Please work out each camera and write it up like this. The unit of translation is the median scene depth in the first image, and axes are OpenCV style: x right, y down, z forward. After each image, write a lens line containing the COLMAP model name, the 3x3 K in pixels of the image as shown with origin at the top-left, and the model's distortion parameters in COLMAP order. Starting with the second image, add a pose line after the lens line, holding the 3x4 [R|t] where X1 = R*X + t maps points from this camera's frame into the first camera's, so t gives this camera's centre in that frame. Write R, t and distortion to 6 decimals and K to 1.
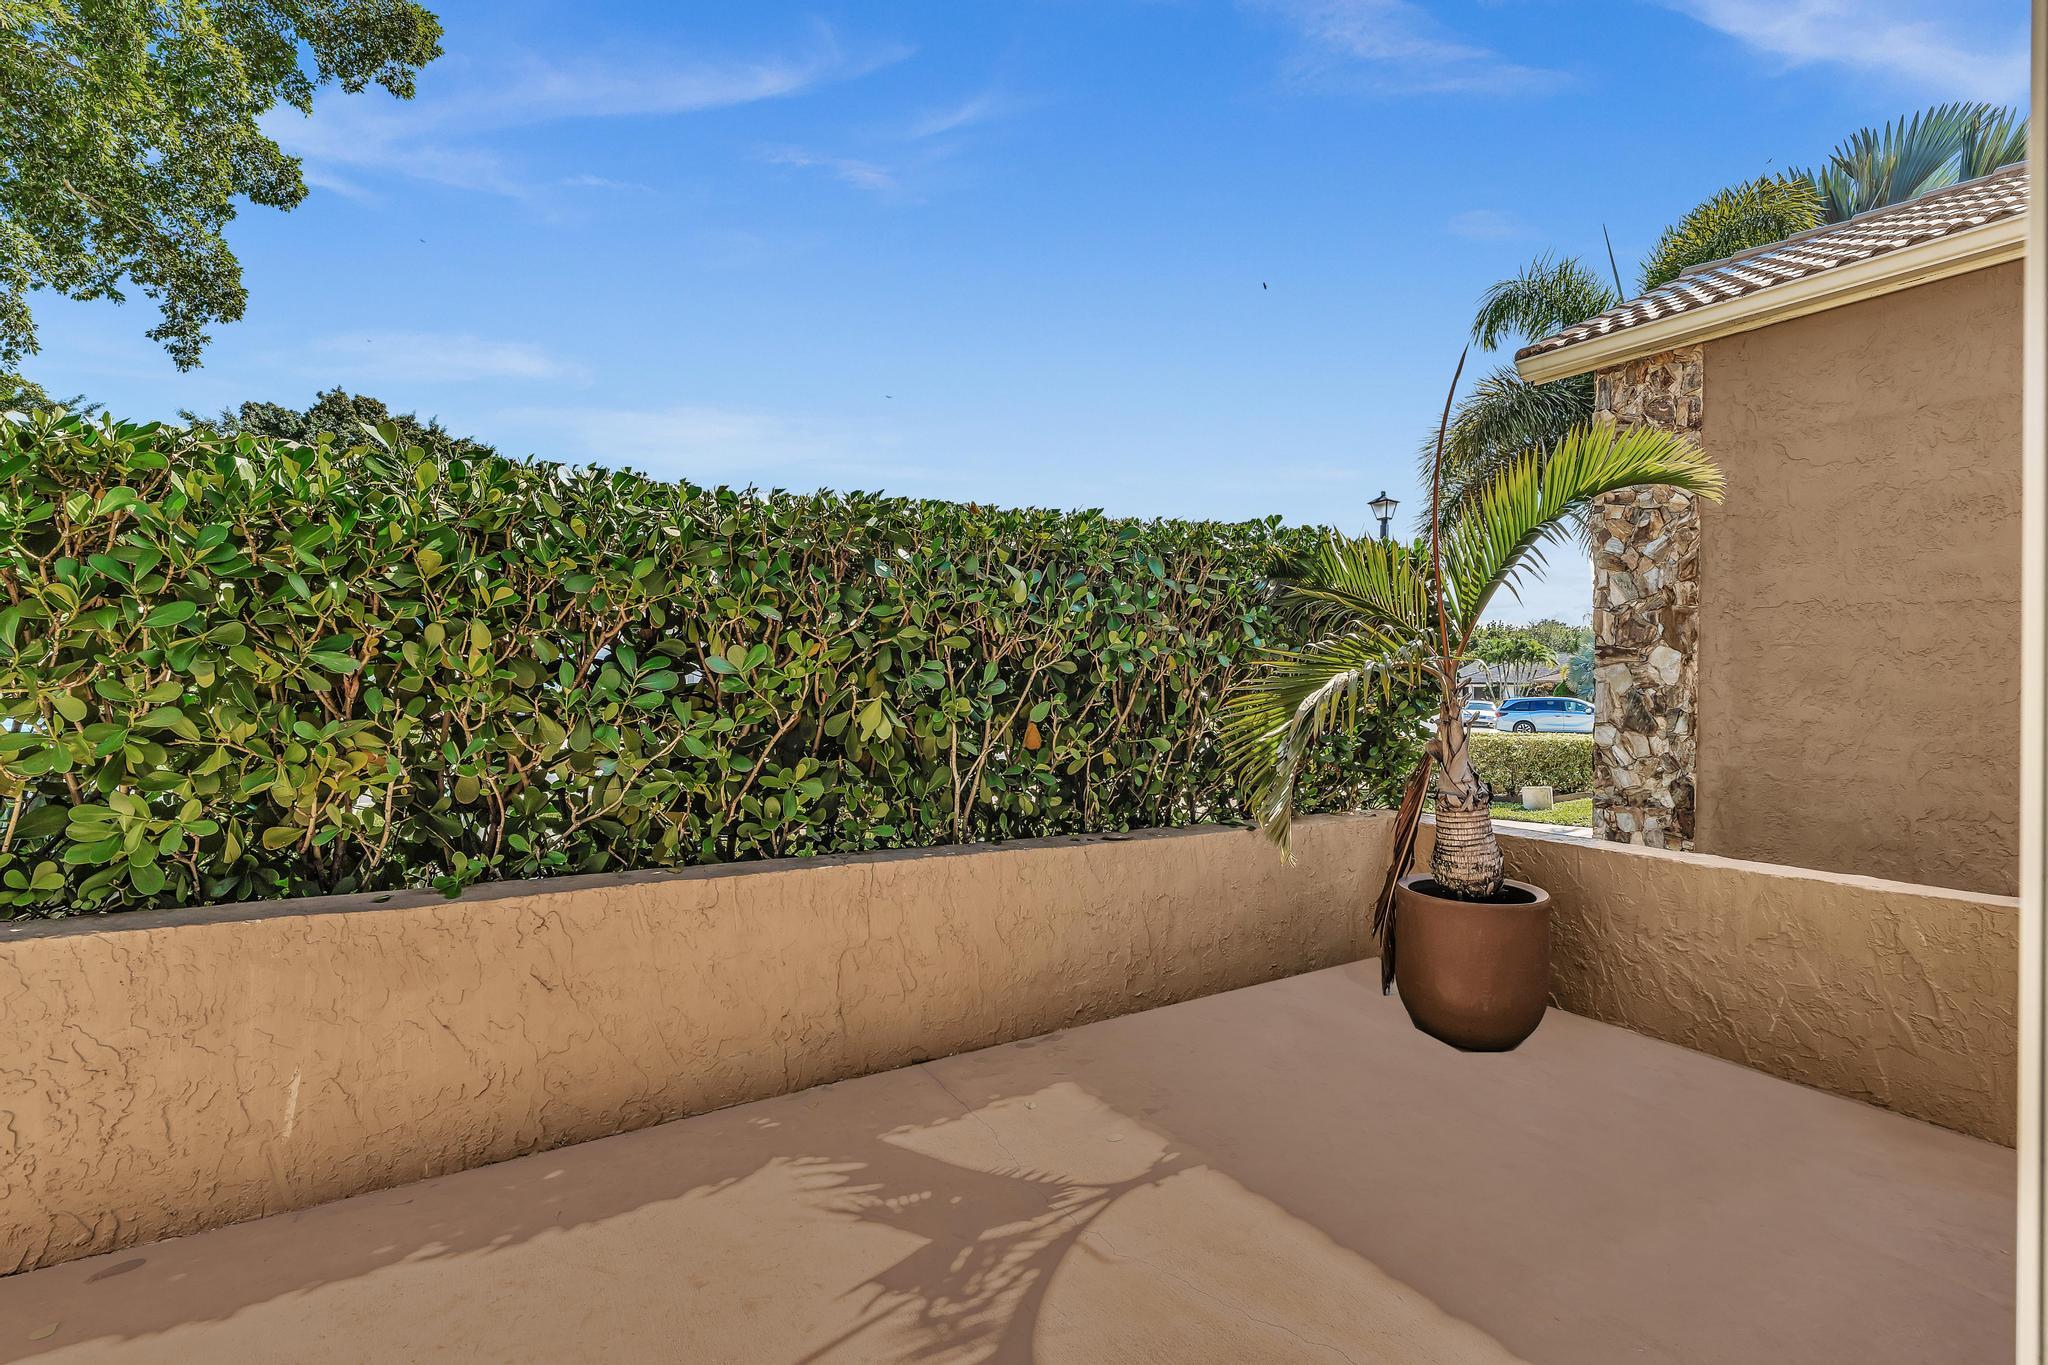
lens RADIAL K [[921.0, 0, 1027.0], [0, 921.0, 682.1], [0, 0, 1]] dist [0.000445, 0.000131]
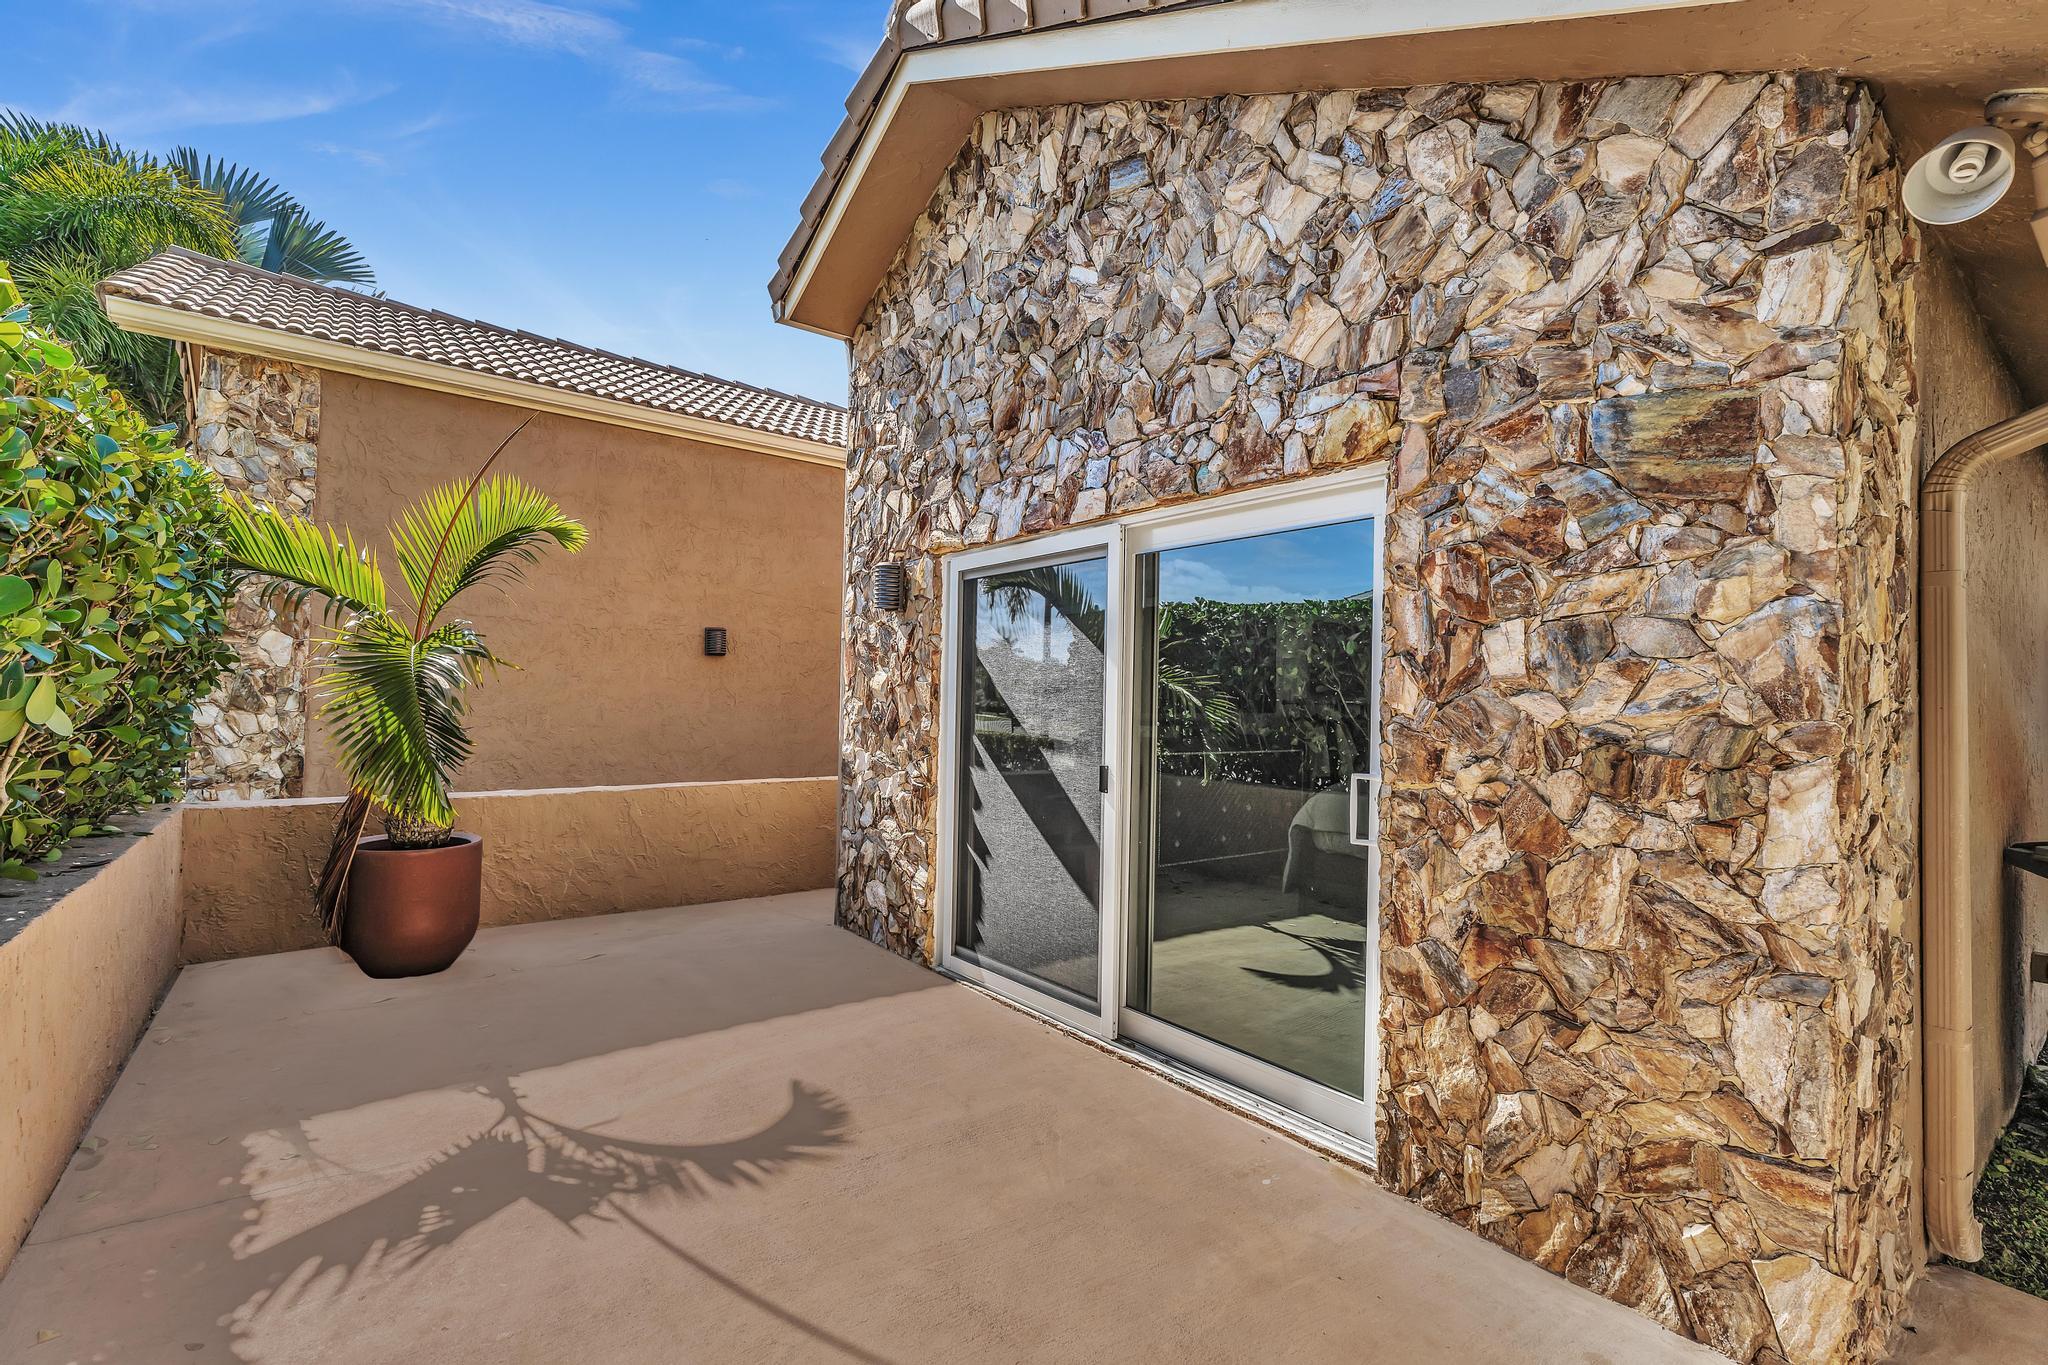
lens RADIAL K [[921.0, 0, 1027.1], [0, 921.0, 684.0], [0, 0, 1]] dist [0.000445, 0.000131]
pose [[-0.087630, 0.006013, 0.996135, -0.472295], [-0.025281, 0.999646, -0.008258, 0.010417], [-0.995832, -0.025907, -0.087447, 0.211155]]
